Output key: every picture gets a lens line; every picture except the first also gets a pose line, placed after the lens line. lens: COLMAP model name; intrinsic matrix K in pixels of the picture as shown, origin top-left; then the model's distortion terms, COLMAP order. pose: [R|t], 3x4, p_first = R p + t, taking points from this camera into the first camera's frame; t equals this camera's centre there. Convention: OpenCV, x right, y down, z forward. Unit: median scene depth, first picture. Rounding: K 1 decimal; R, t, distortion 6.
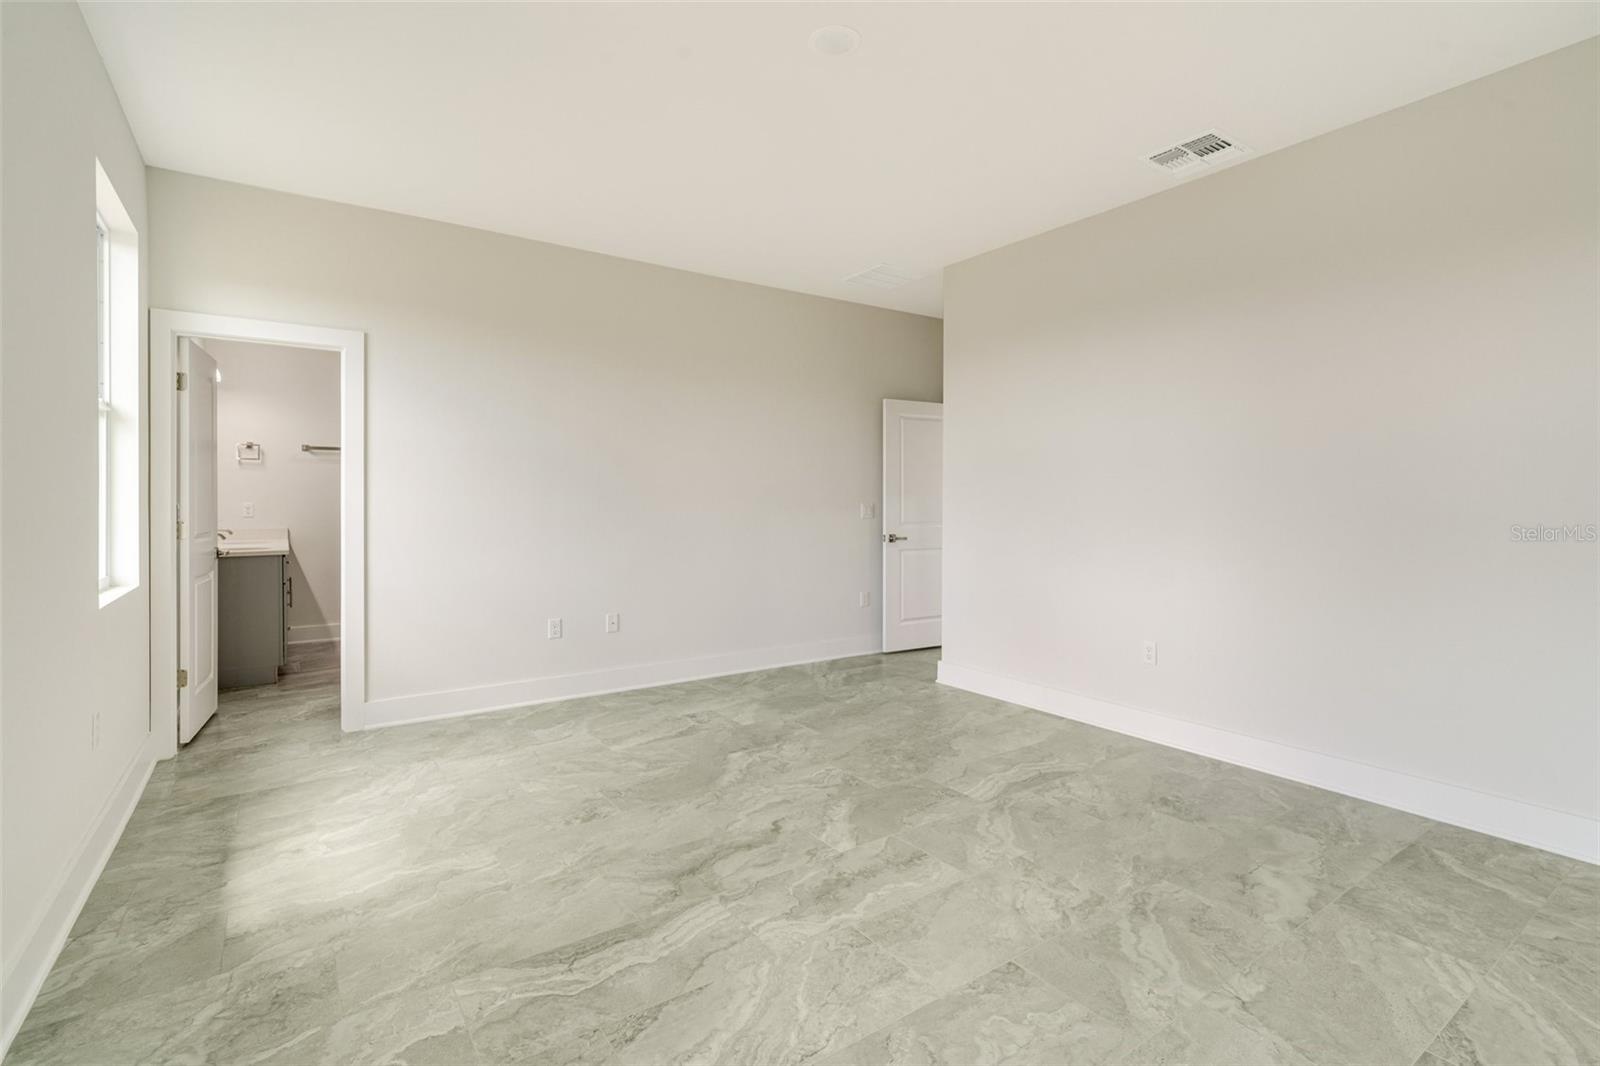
lens RADIAL K [[756.2, 0, 789.9], [0, 756.2, 527.6], [0, 0, 1]] dist [-0.018251, 0.009497]
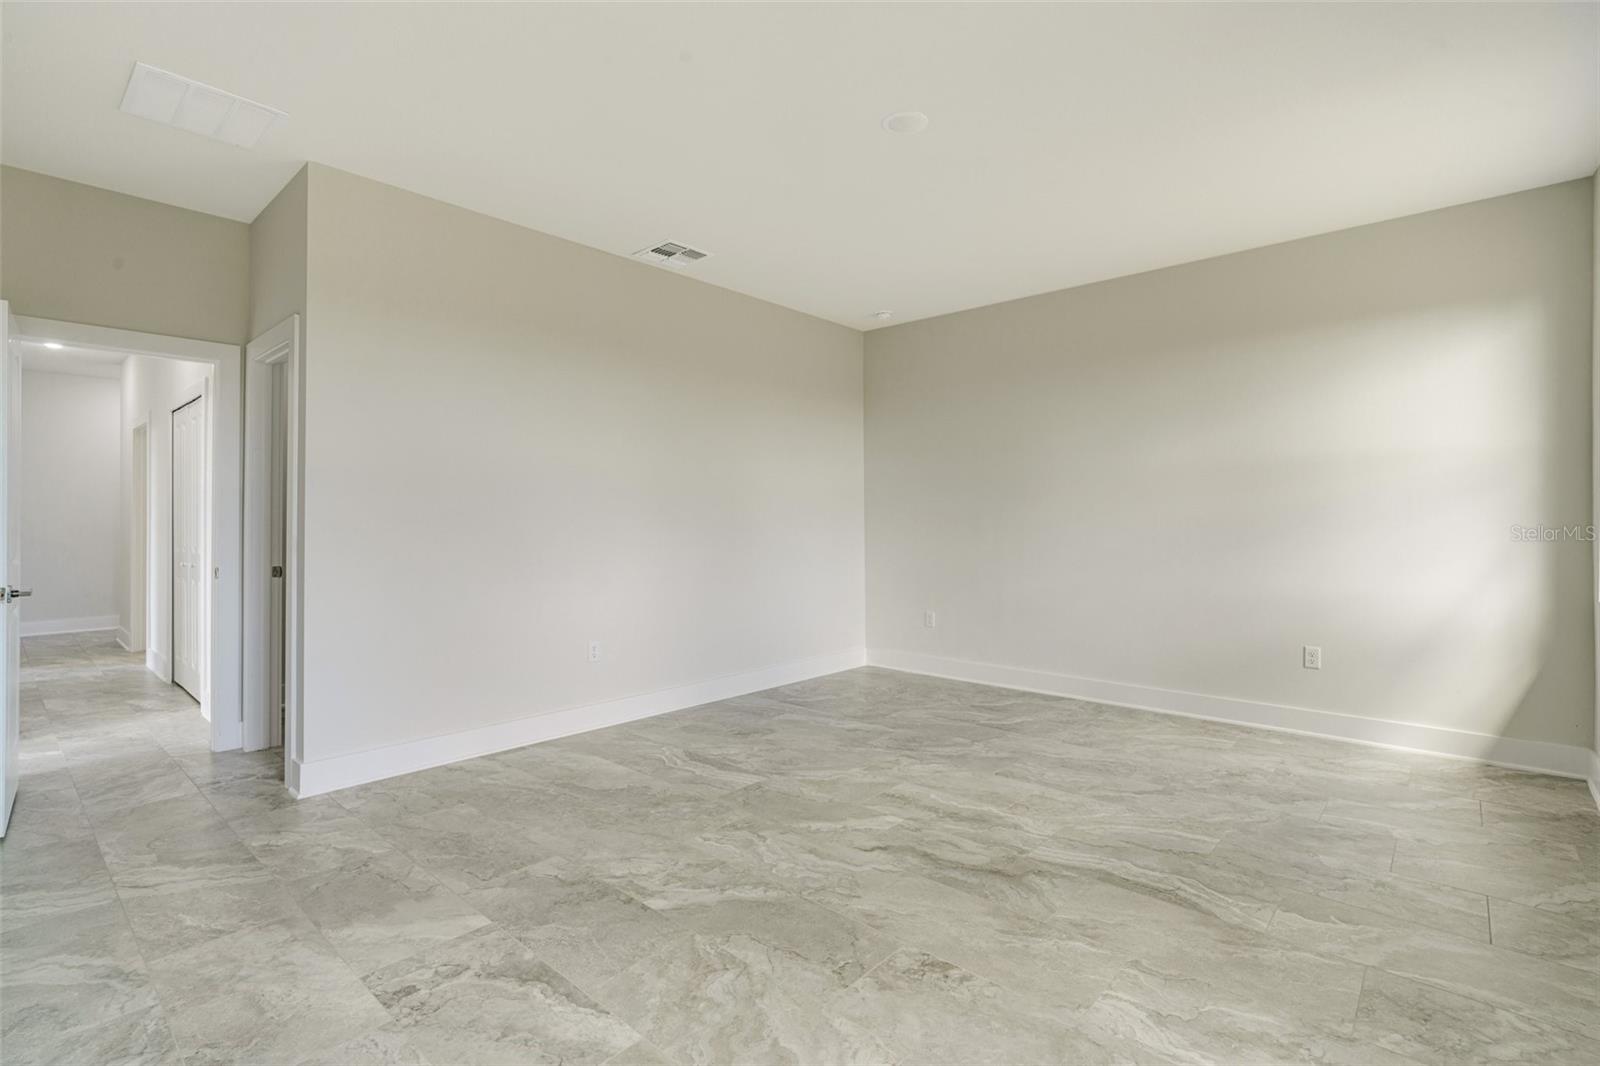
lens RADIAL K [[756.2, 0, 789.9], [0, 756.2, 527.6], [0, 0, 1]] dist [-0.018251, 0.009497]
pose [[-0.239870, -0.011567, 0.970736, -1.040478], [0.031772, 0.999300, 0.019759, -0.050507], [-0.970285, 0.035582, -0.239335, 1.469013]]
